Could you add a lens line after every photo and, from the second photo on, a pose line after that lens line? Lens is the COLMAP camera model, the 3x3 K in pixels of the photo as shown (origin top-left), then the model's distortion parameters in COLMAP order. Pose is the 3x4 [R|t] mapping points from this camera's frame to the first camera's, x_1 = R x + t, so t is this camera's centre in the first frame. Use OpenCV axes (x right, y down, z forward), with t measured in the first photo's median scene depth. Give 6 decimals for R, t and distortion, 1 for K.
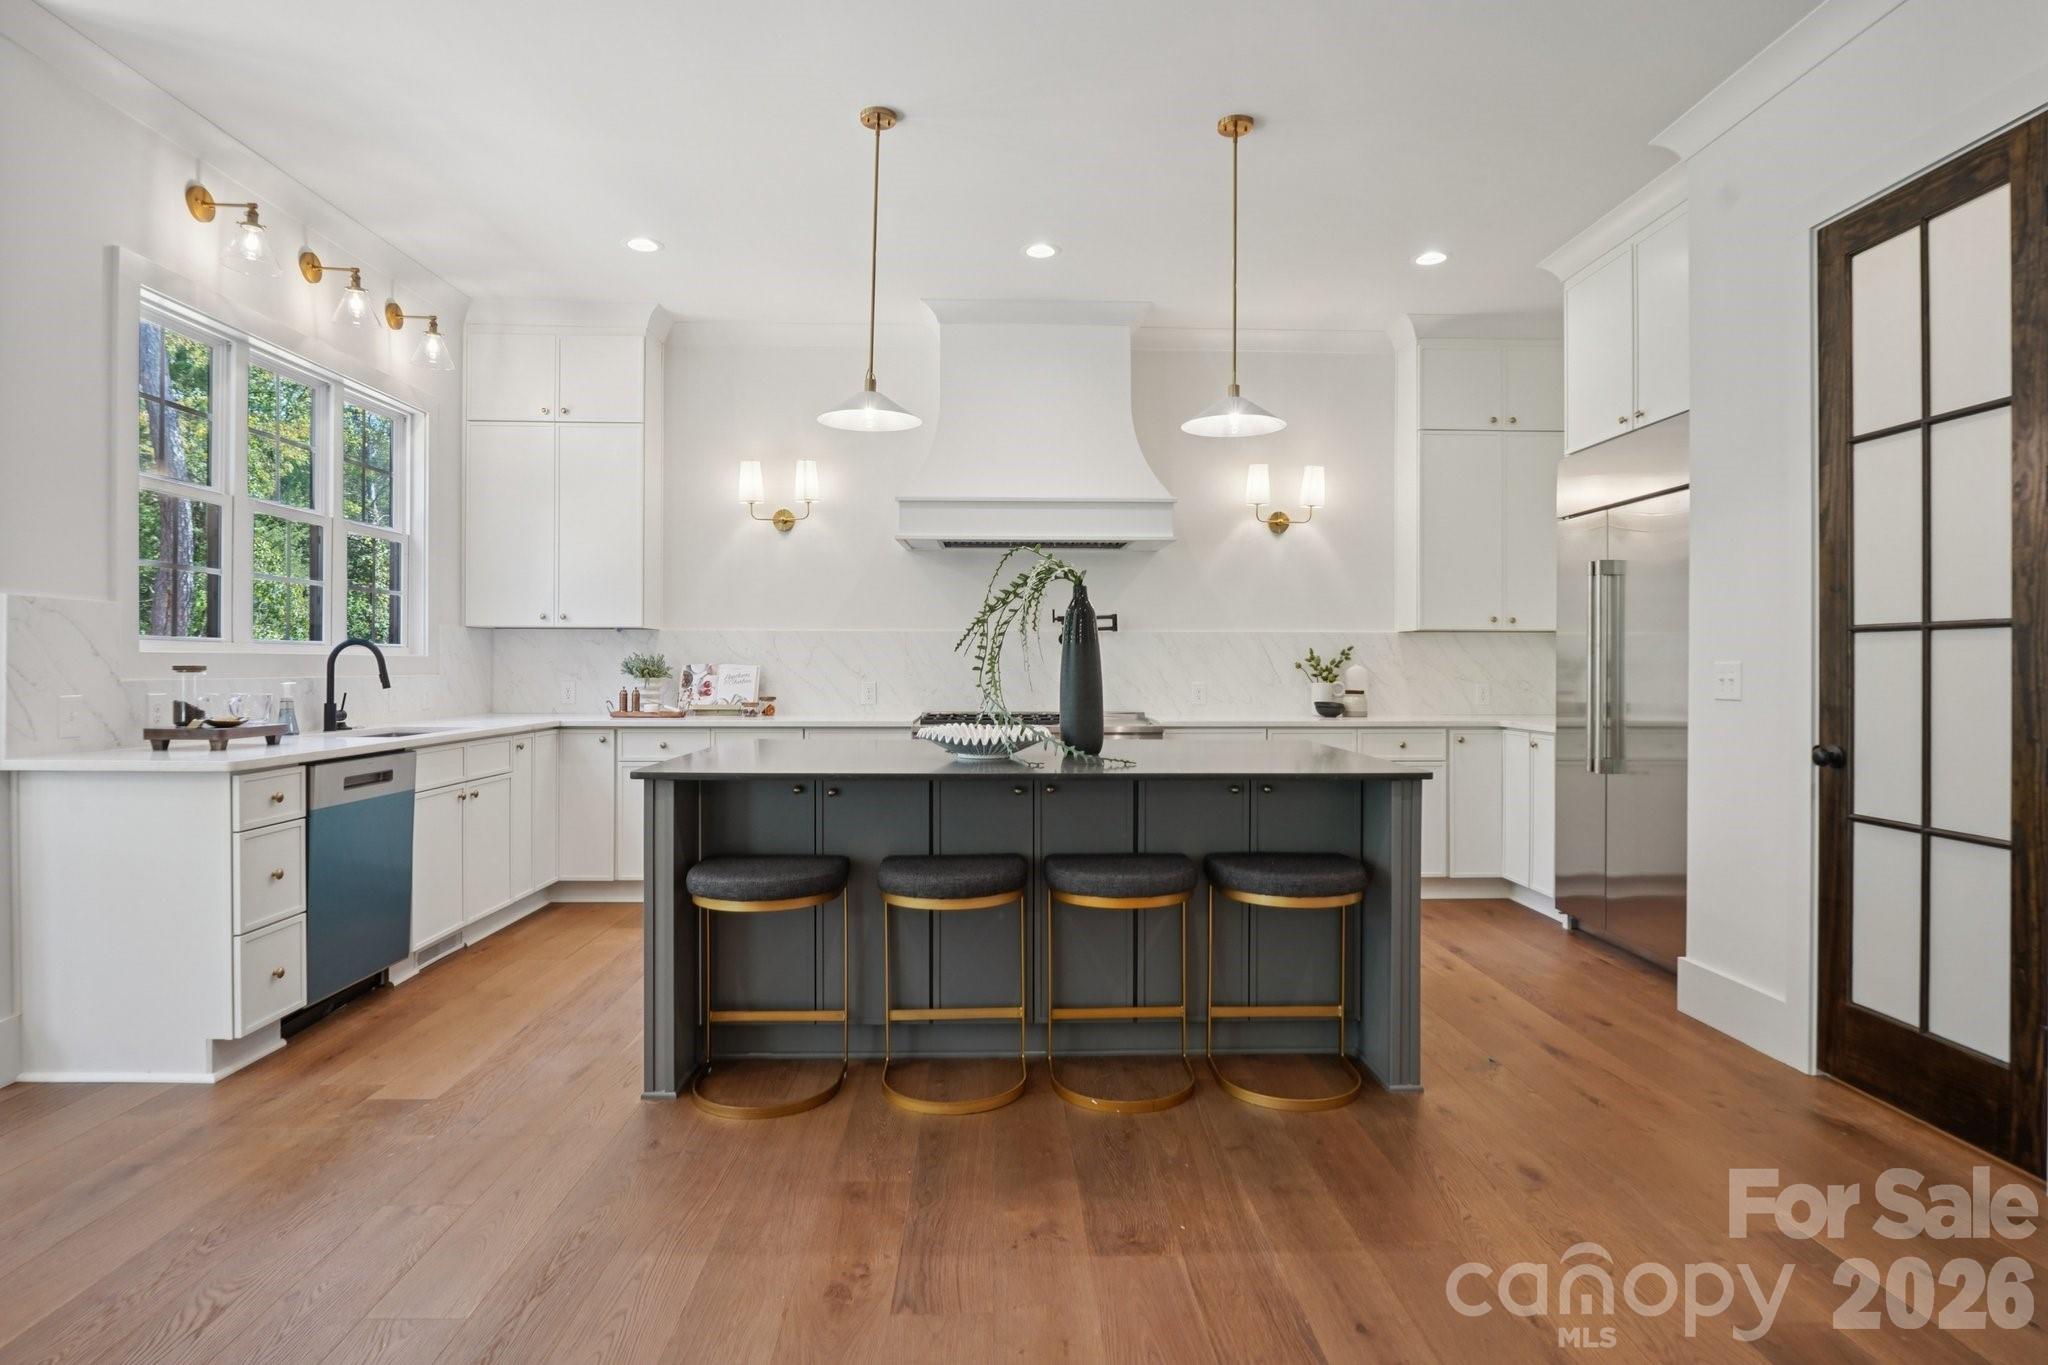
lens RADIAL K [[1076.3, 0, 1019.0], [0, 1076.3, 665.0], [0, 0, 1]] dist [-0.015981, -0.000687]
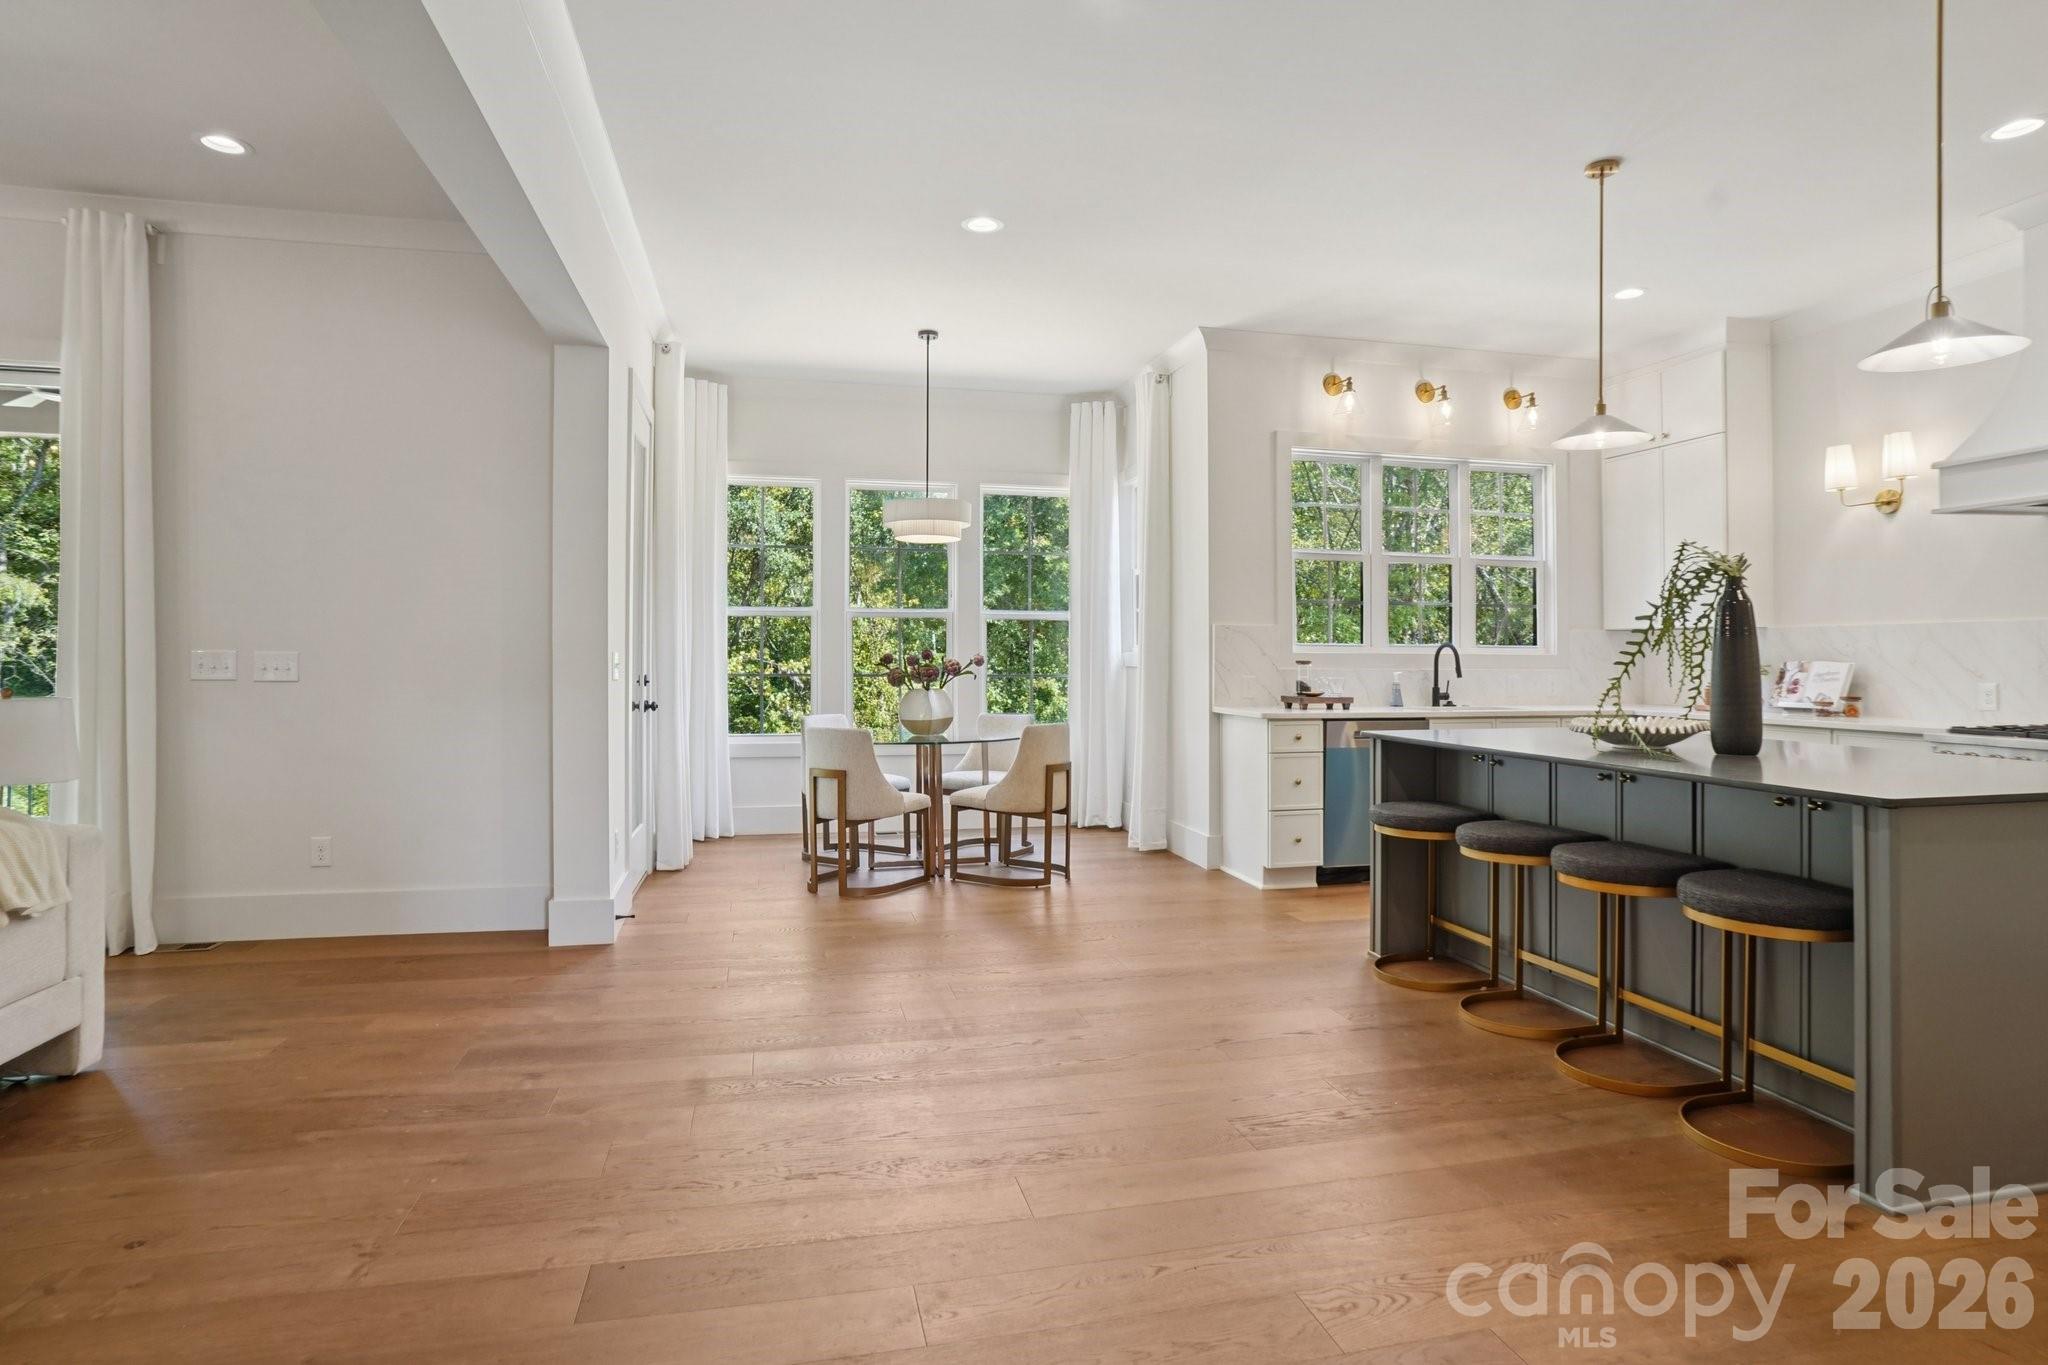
lens RADIAL K [[1097.8, 0, 1076.5], [0, 1097.8, 656.9], [0, 0, 1]] dist [-0.026163, 0.000225]
pose [[0.237116, -0.003369, -0.971475, 0.615016], [-0.004063, 0.999982, -0.004459, 0.002724], [0.971473, 0.005004, 0.237098, 0.153016]]
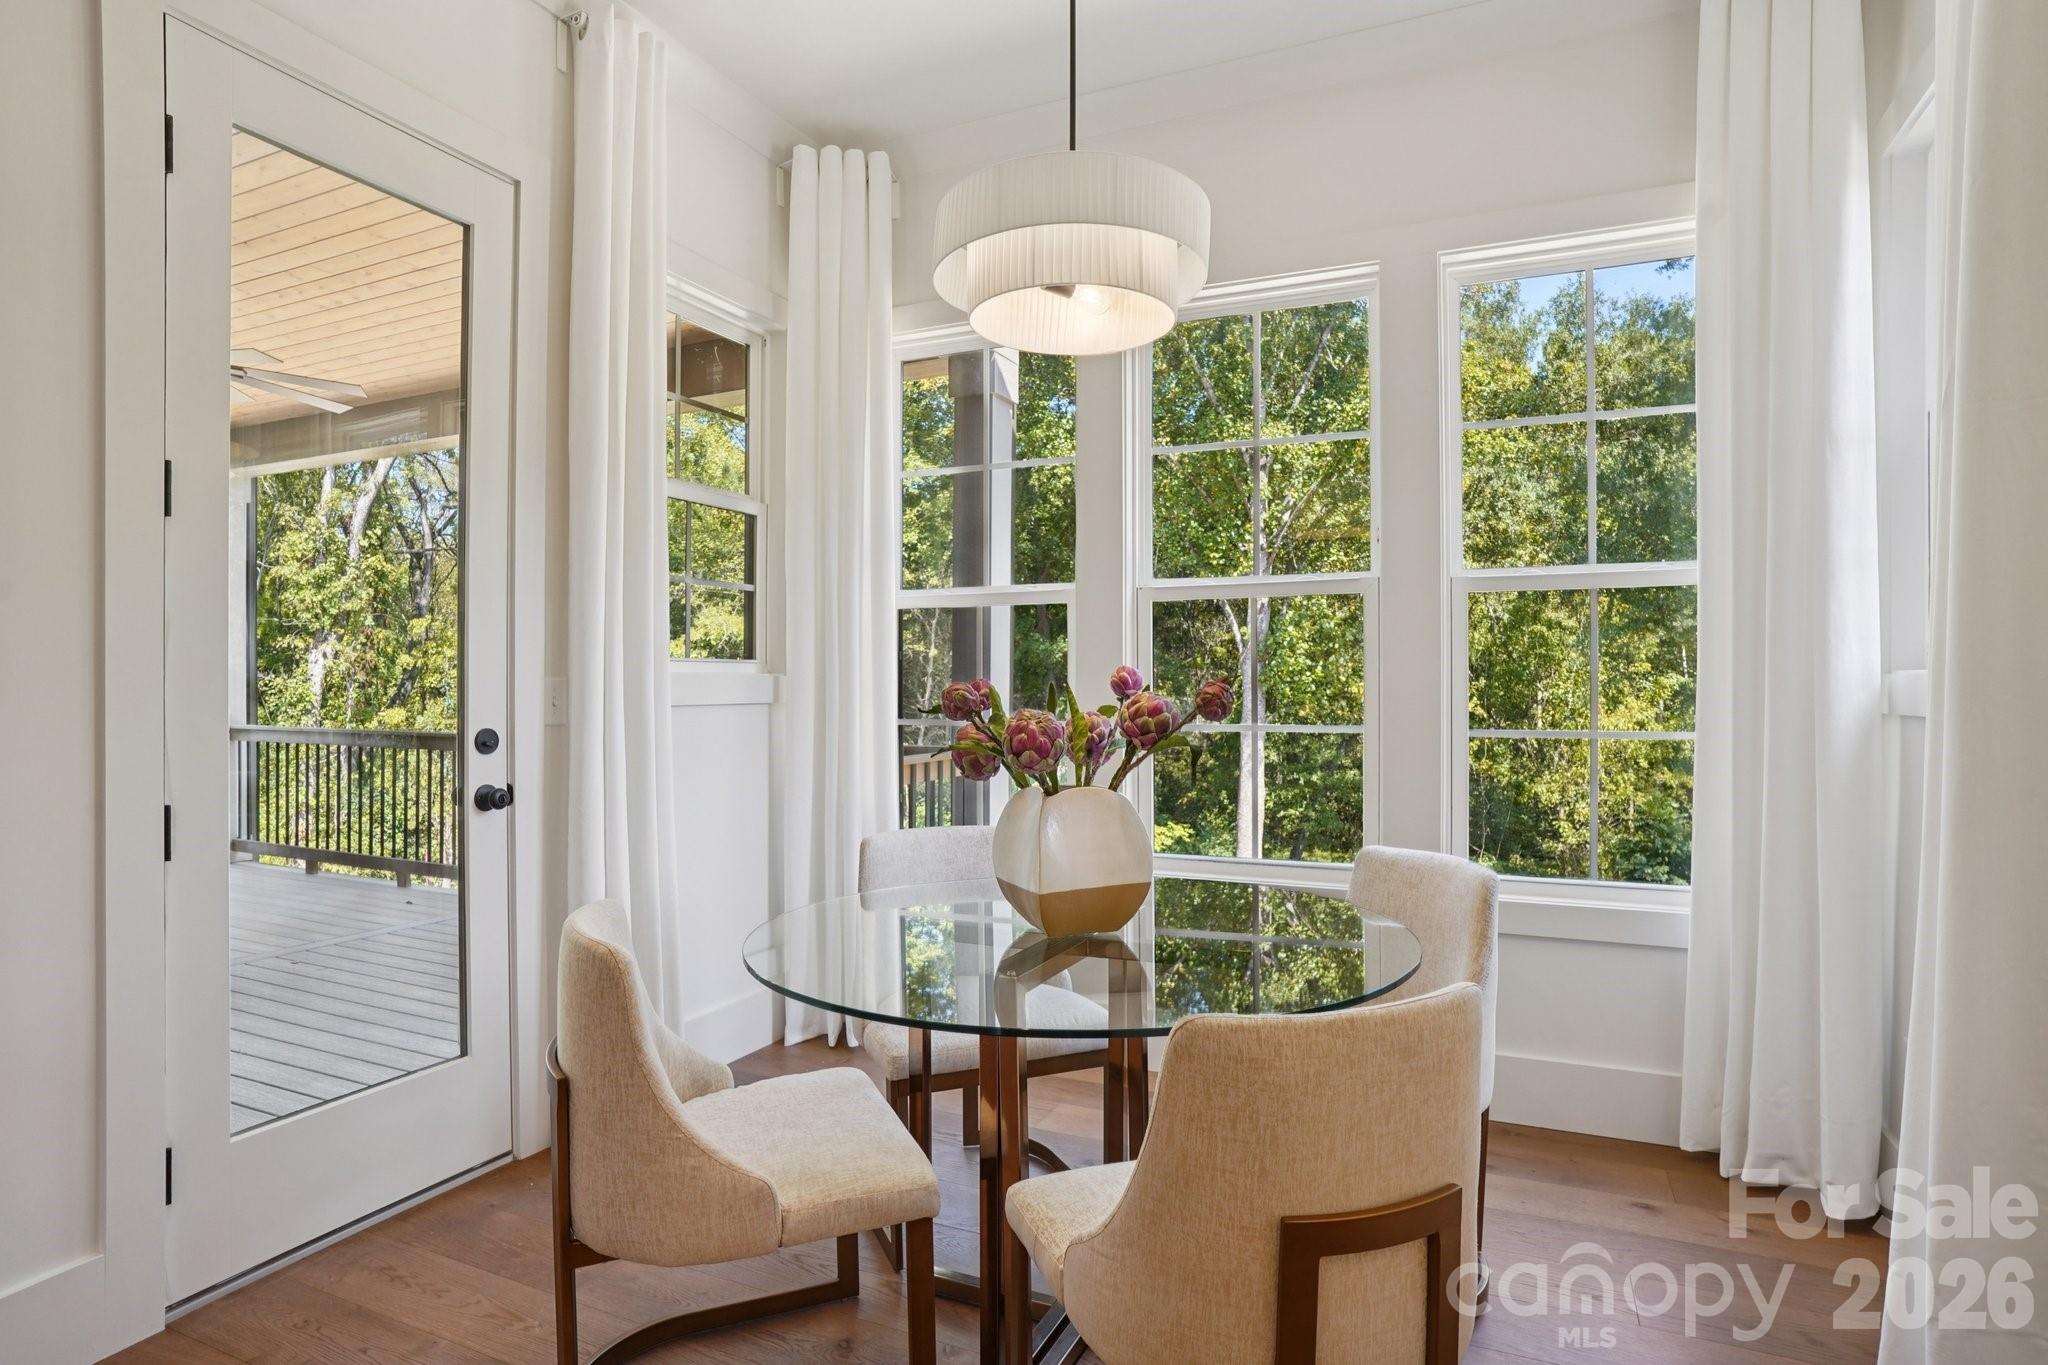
lens RADIAL K [[1062.5, 0, 1030.1], [0, 1062.5, 689.5], [0, 0, 1]] dist [-0.077324, 0.052459]
pose [[-0.439249, -0.001209, -0.898365, -0.287802], [-0.002507, 0.999997, -0.000120, -0.001080], [0.898362, 0.002200, -0.439250, 0.444079]]
